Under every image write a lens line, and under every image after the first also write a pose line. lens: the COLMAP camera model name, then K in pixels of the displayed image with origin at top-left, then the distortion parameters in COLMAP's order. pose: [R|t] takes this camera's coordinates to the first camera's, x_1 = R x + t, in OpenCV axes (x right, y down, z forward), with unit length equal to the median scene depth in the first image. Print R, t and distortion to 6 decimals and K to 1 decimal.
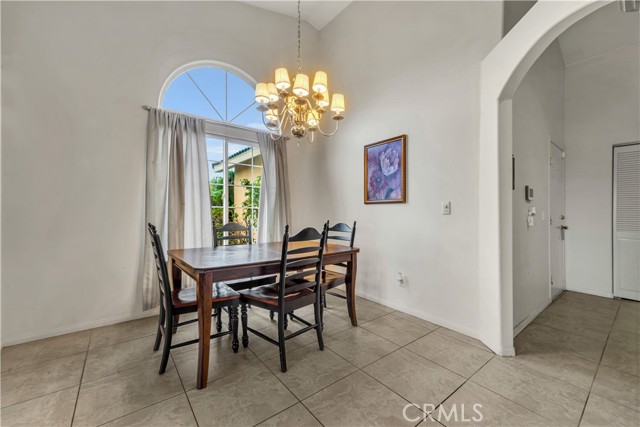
lens RADIAL K [[256.2, 0, 323.2], [0, 256.2, 215.6], [0, 0, 1]] dist [0.015160, -0.001415]
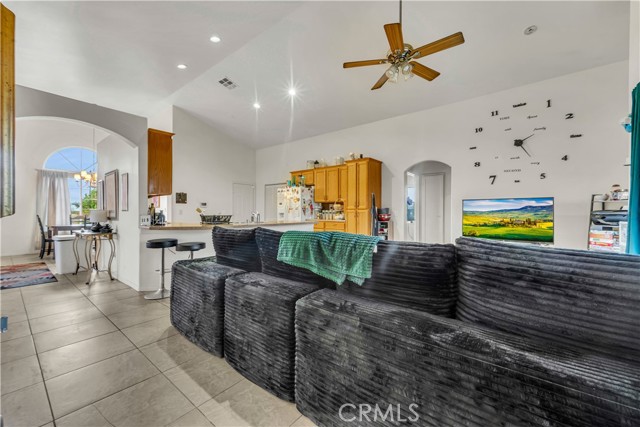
lens RADIAL K [[256.2, 0, 320.9], [0, 256.2, 212.7], [0, 0, 1]] dist [0.015160, -0.001415]
pose [[0.978372, -0.001420, 0.206847, 1.444156], [0.003343, 0.999954, -0.008946, 0.033044], [-0.206824, 0.009444, 0.978332, -1.978909]]
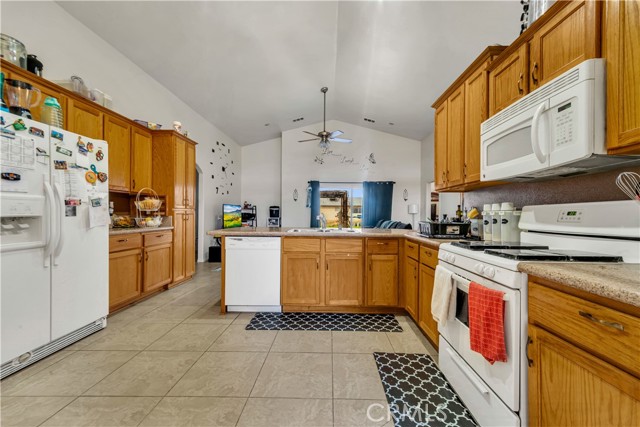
lens RADIAL K [[256.2, 0, 326.9], [0, 256.2, 214.4], [0, 0, 1]] dist [0.015160, -0.001415]
pose [[-0.768669, -0.012547, 0.639523, 0.618508], [-0.008830, 0.999920, 0.009003, -0.004209], [-0.639585, 0.001273, -0.768719, 0.606908]]
